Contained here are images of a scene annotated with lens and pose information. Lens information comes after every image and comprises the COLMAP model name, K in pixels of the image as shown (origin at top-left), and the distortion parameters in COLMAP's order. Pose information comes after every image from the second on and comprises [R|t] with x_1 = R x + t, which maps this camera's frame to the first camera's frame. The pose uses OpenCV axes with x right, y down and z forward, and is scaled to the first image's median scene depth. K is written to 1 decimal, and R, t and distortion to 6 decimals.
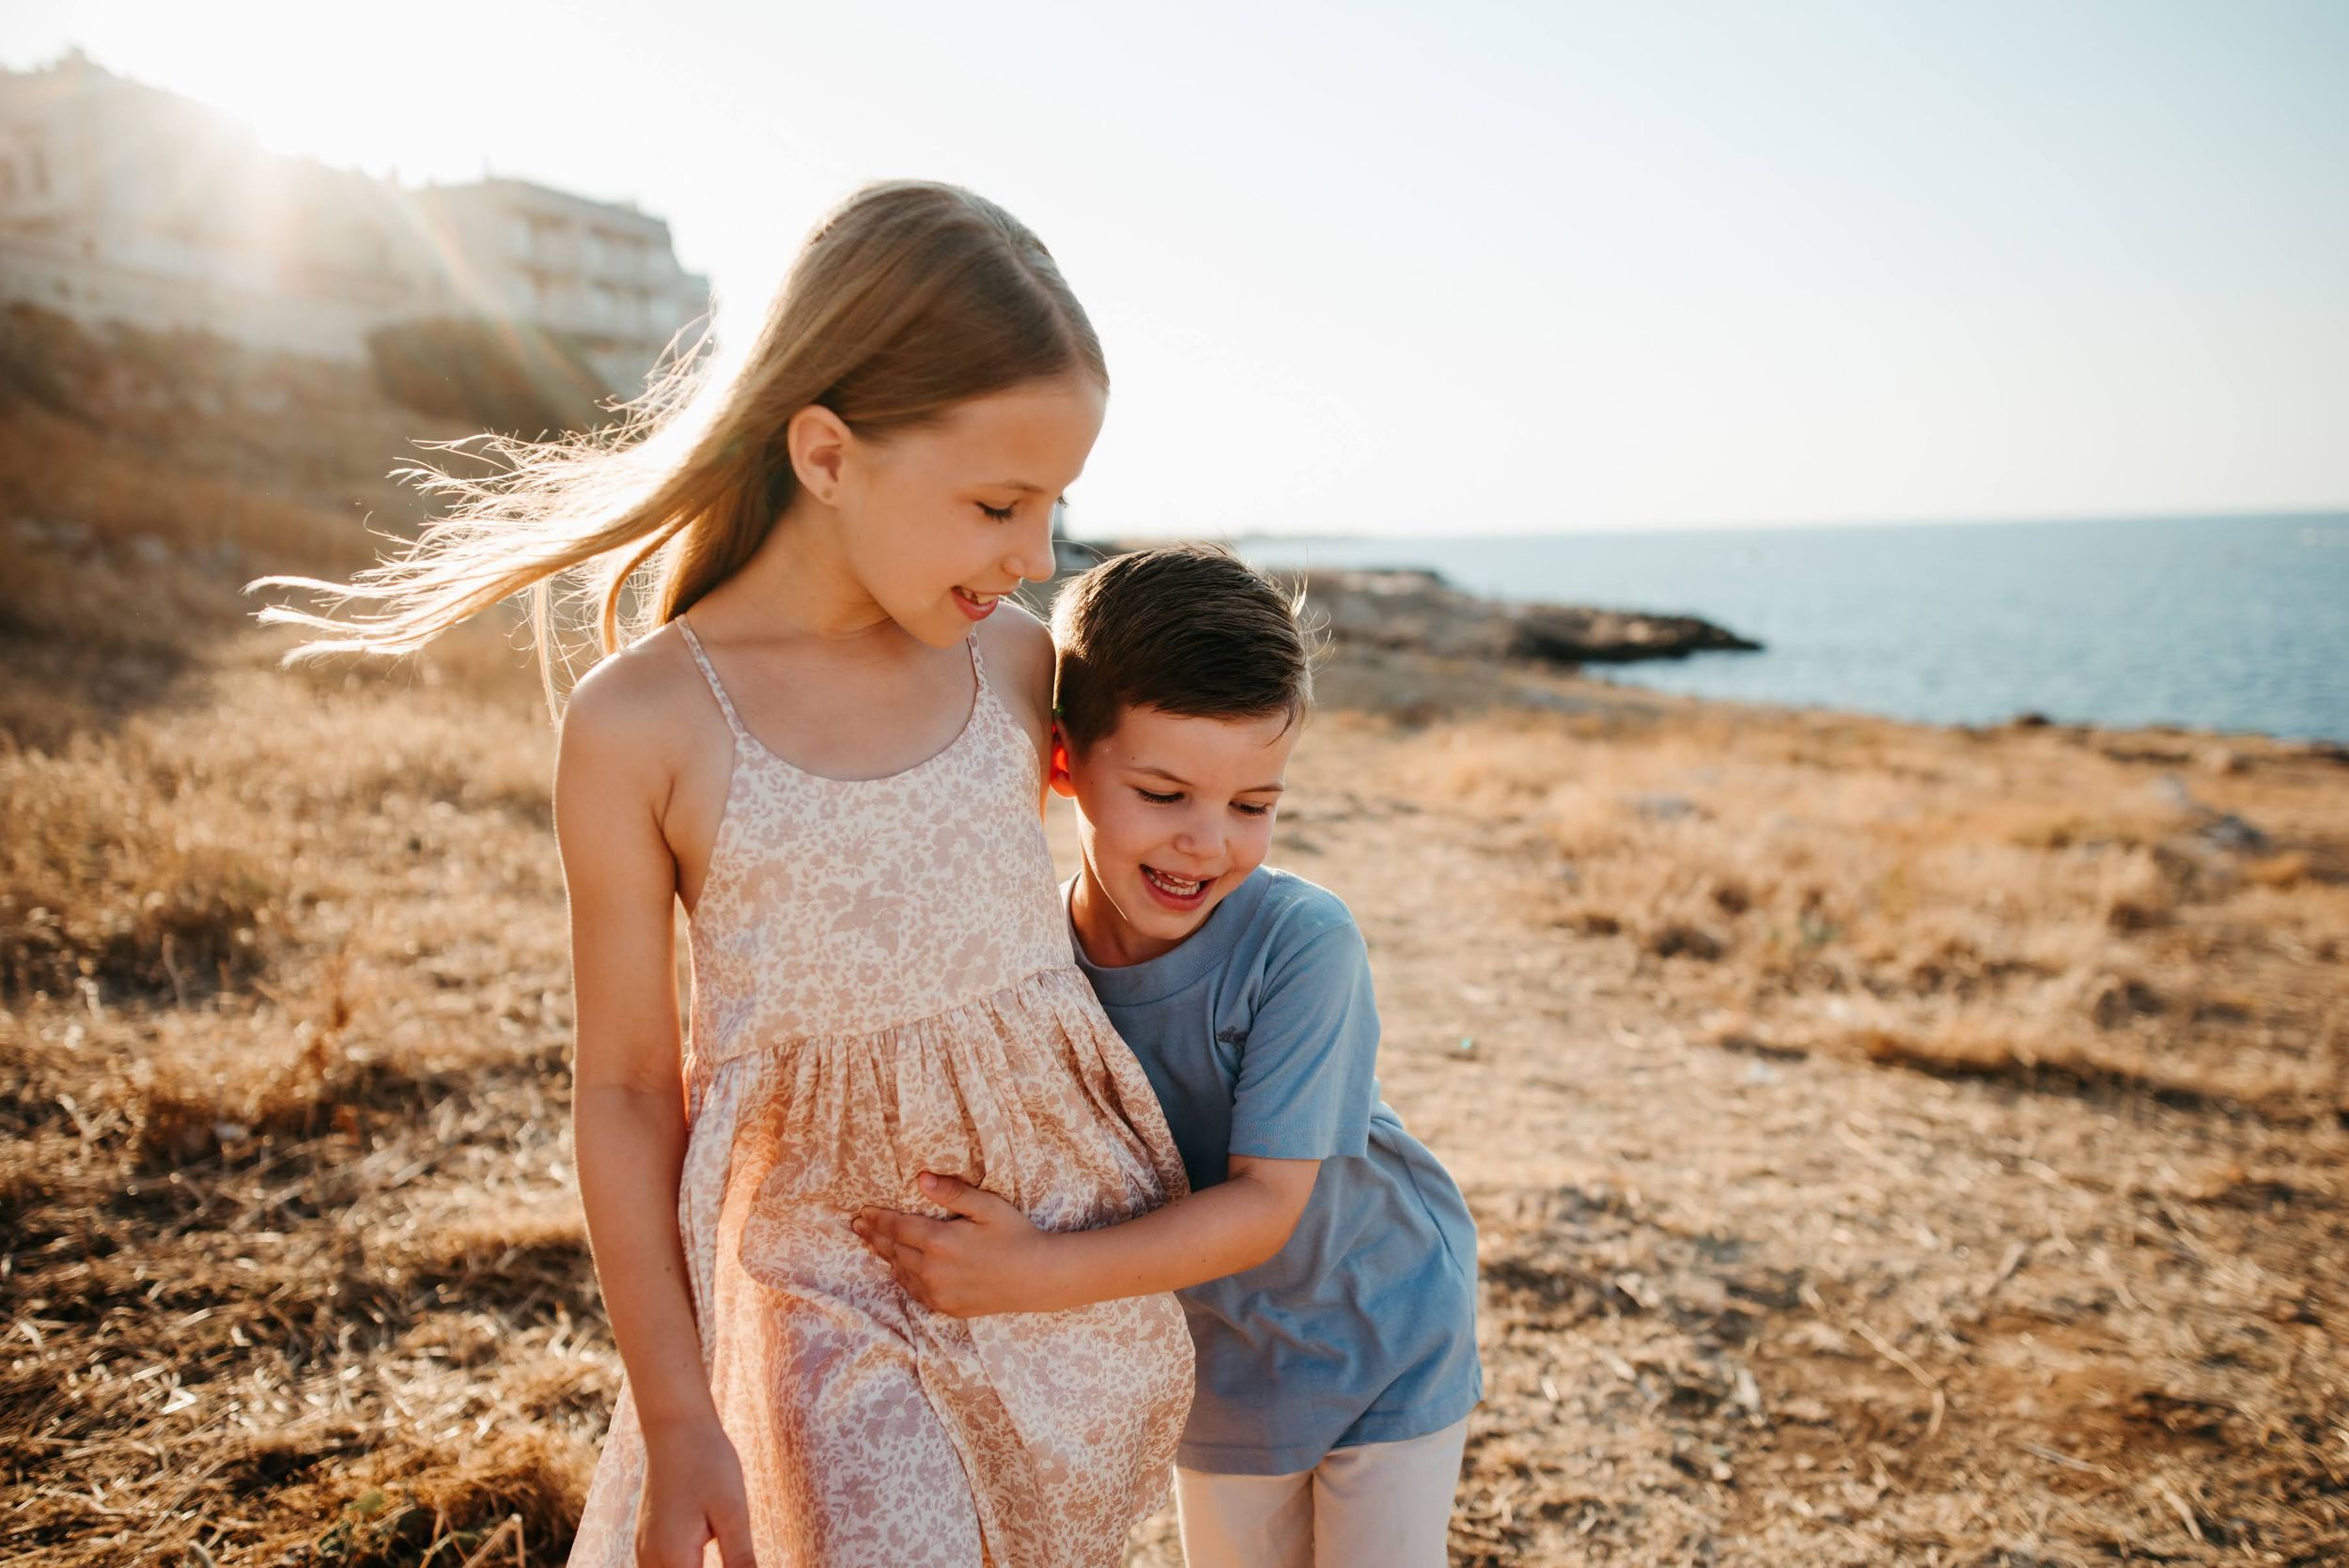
lens RADIAL K [[1829.7, 0, 1193.9], [0, 1829.7, 777.8], [0, 0, 1]] dist [-0.035981, 0.037795]
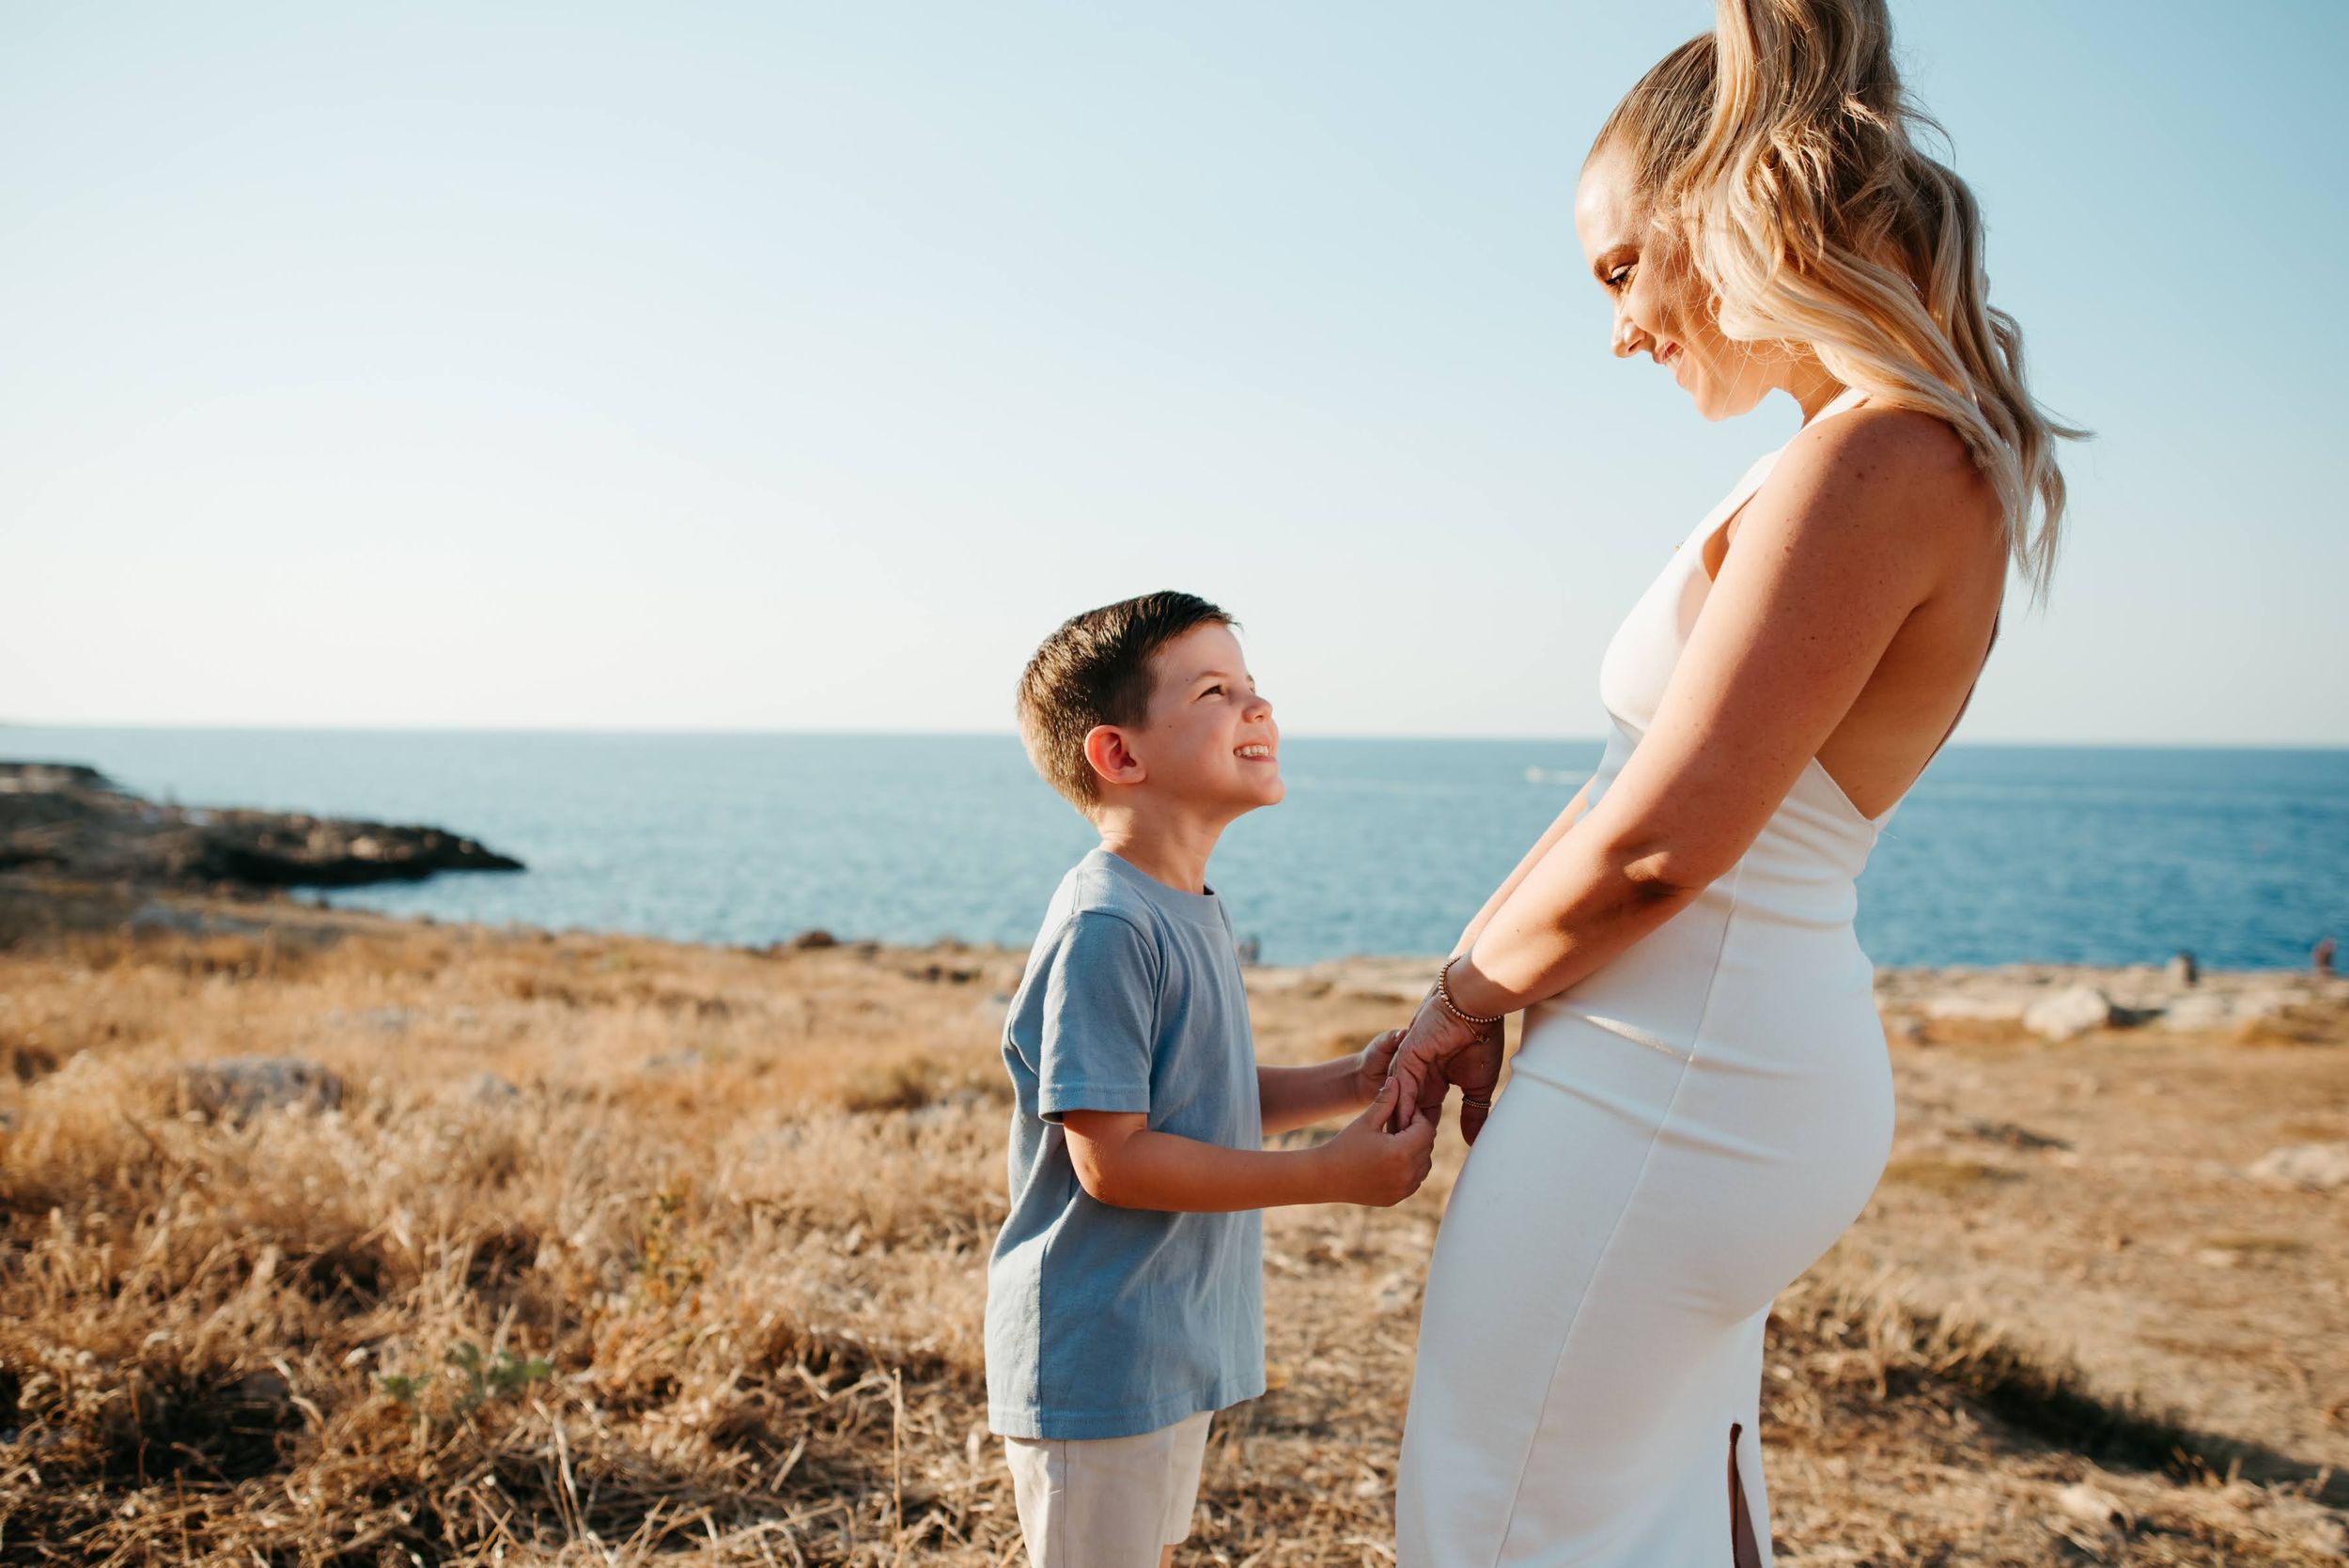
lens RADIAL K [[1982.8, 0, 1187.1], [0, 1982.8, 787.7], [0, 0, 1]] dist [0.124461, 0.000232]
pose [[0.812643, 0.032791, 0.581839, 0.107462], [0.031908, 0.994414, -0.100609, -0.001725], [-0.581888, 0.100324, 0.807057, 0.282870]]
